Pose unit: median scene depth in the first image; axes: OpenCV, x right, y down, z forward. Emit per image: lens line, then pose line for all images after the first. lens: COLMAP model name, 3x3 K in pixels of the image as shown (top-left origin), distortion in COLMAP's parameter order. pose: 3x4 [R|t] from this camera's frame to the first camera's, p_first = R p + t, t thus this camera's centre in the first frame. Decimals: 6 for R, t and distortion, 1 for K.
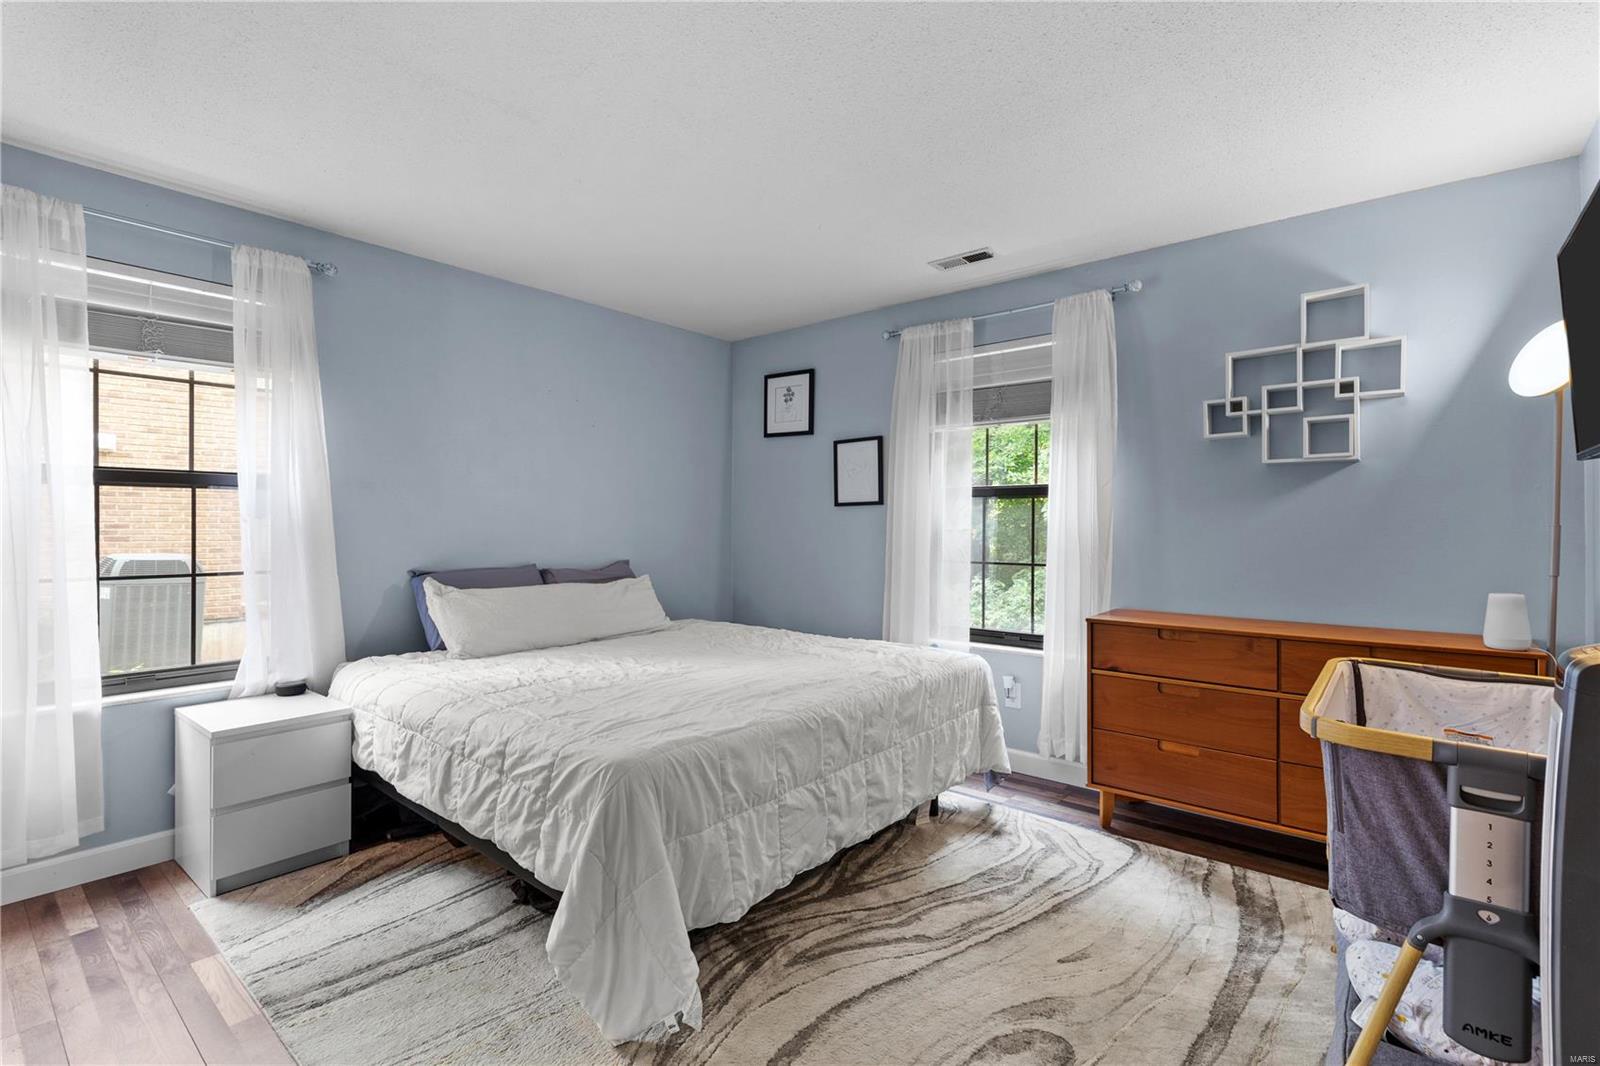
lens RADIAL K [[713.2, 0, 800.0], [0, 713.2, 533.0], [0, 0, 1]] dist [0.002003, -0.000036]
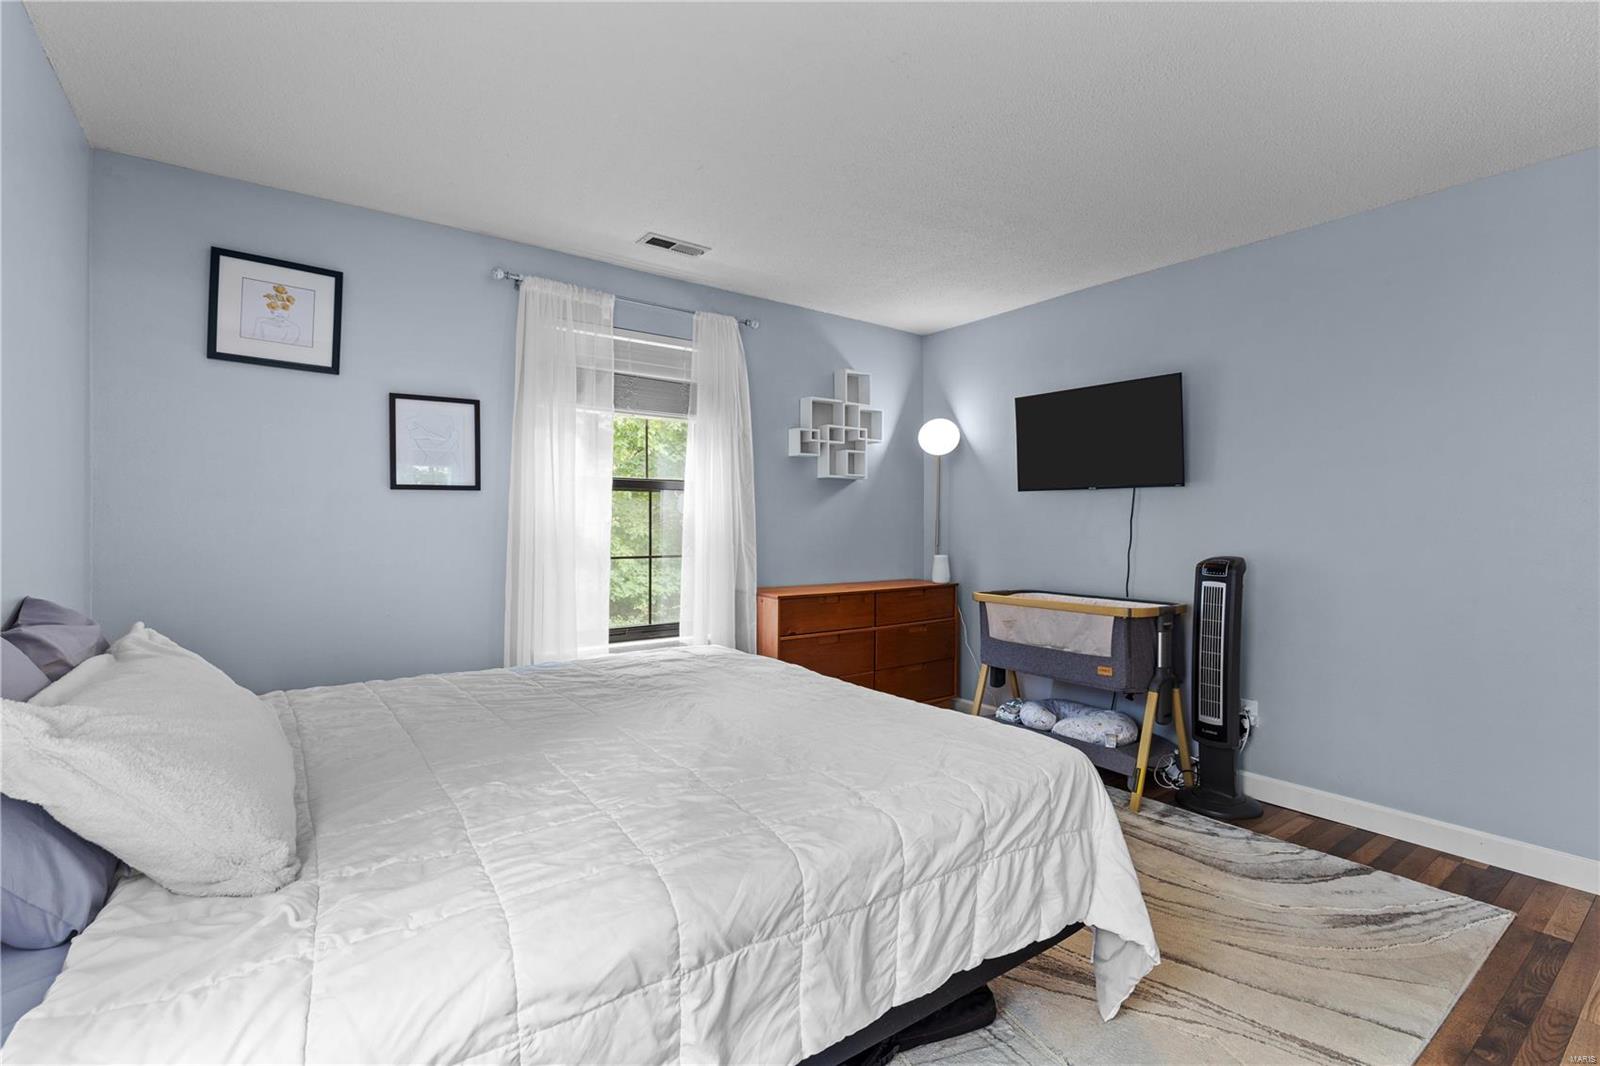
lens RADIAL K [[749.3, 0, 796.8], [0, 749.3, 516.4], [0, 0, 1]] dist [0.005165, -0.000207]
pose [[0.226866, 0.002643, 0.973922, -0.660663], [0.004171, 0.999985, -0.003685, -0.008777], [-0.973917, 0.004898, 0.226851, 0.546225]]
